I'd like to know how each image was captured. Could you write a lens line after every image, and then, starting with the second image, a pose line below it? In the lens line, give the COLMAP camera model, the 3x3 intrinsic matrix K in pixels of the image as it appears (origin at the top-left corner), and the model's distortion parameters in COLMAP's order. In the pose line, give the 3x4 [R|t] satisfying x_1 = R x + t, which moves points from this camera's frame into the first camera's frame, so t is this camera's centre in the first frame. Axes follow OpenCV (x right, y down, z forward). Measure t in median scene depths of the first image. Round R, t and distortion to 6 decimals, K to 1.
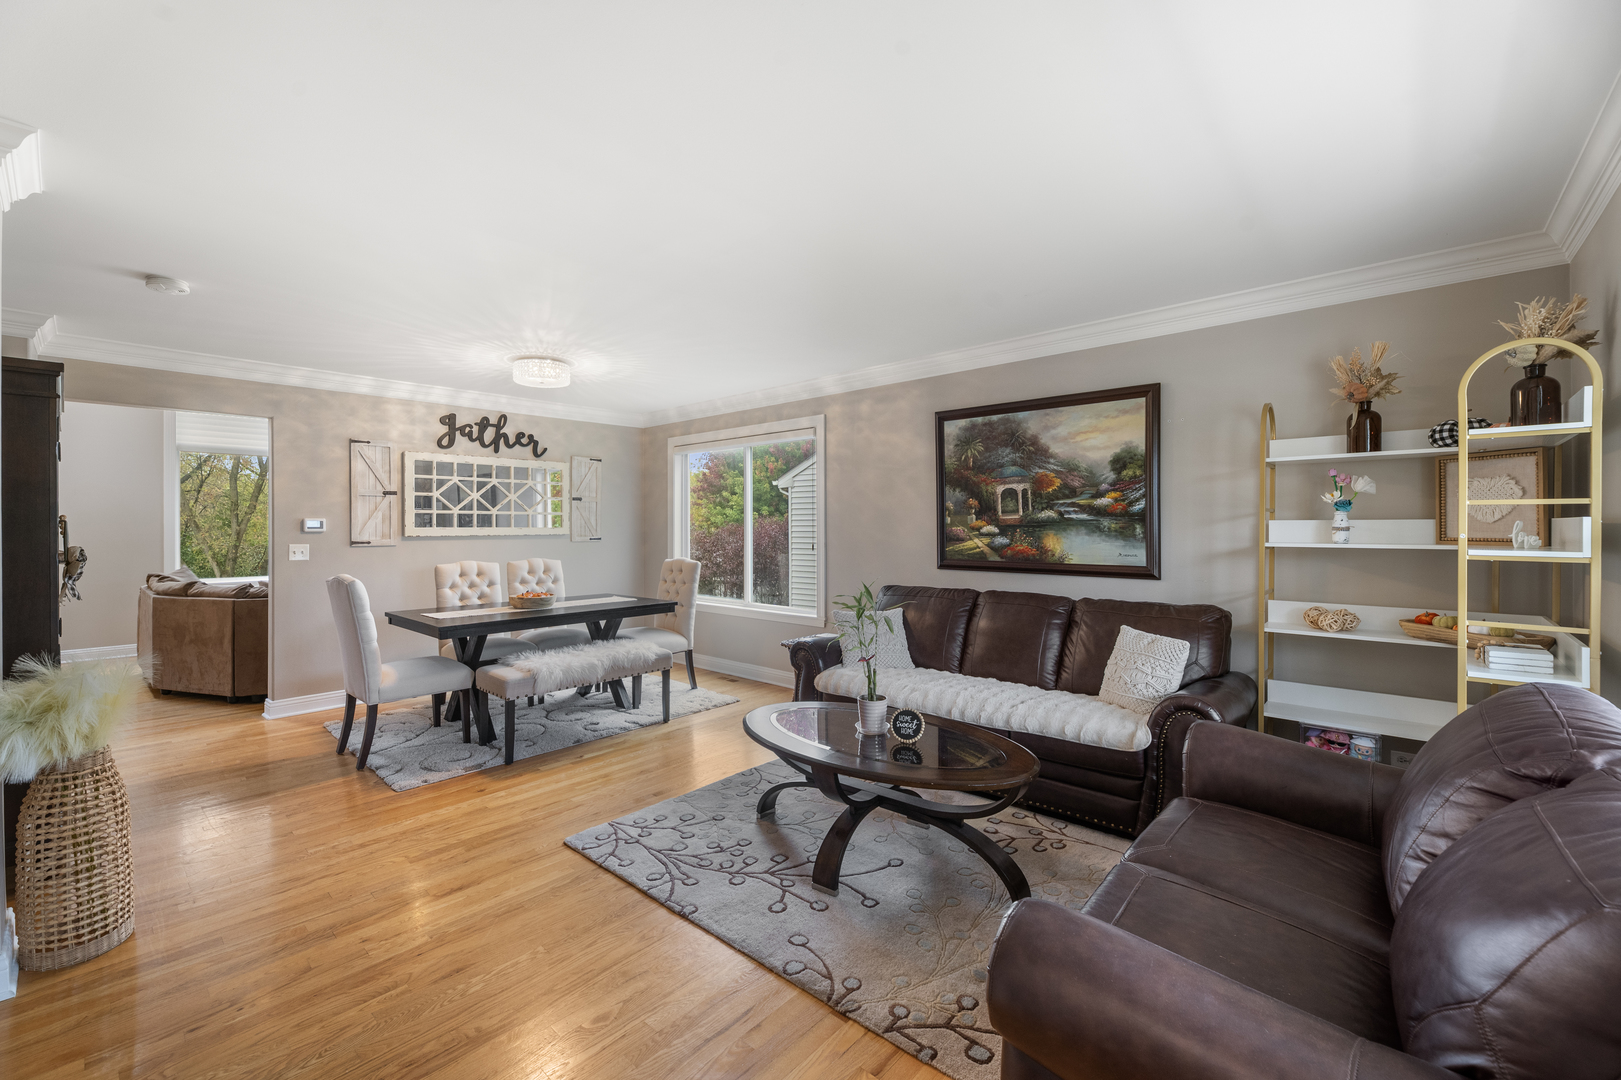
lens RADIAL K [[675.1, 0, 810.2], [0, 675.1, 525.7], [0, 0, 1]] dist [-0.003352, -0.002618]
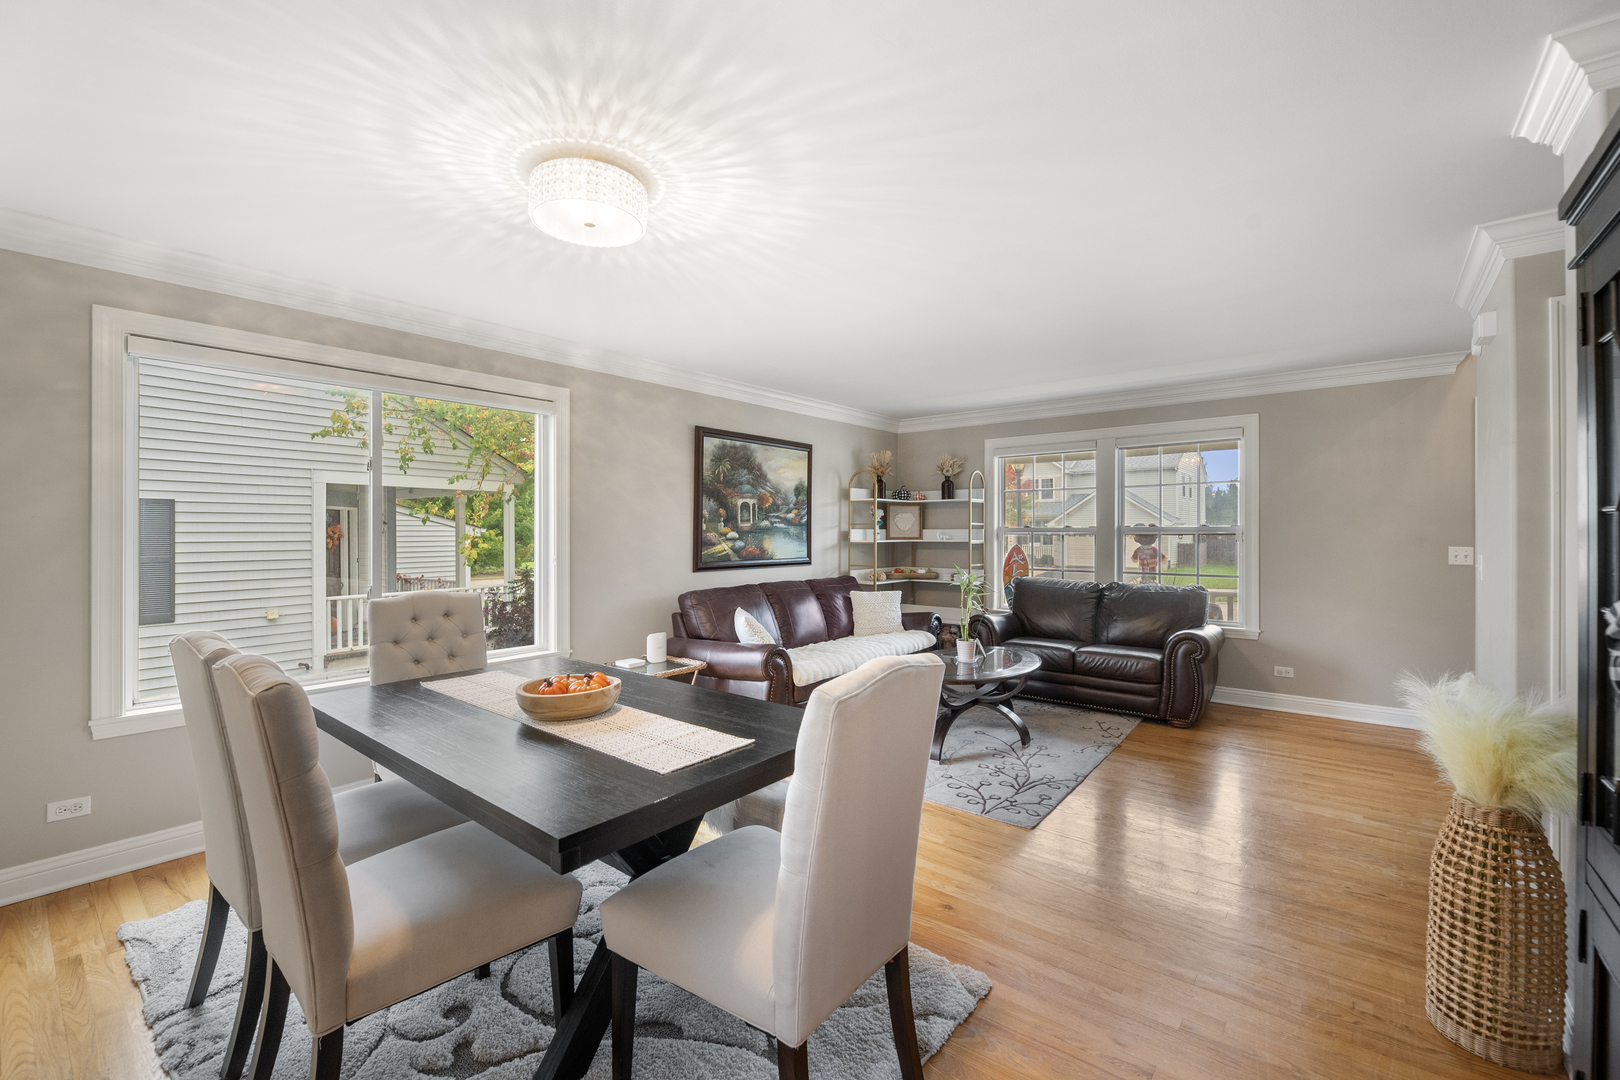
lens RADIAL K [[674.7, 0, 789.8], [0, 674.7, 530.3], [0, 0, 1]] dist [-0.003352, -0.002618]
pose [[-0.043601, 0.007312, 0.999022, -0.961077], [0.004814, 0.999963, -0.007109, 0.006444], [-0.999037, 0.004499, -0.043635, 0.973298]]
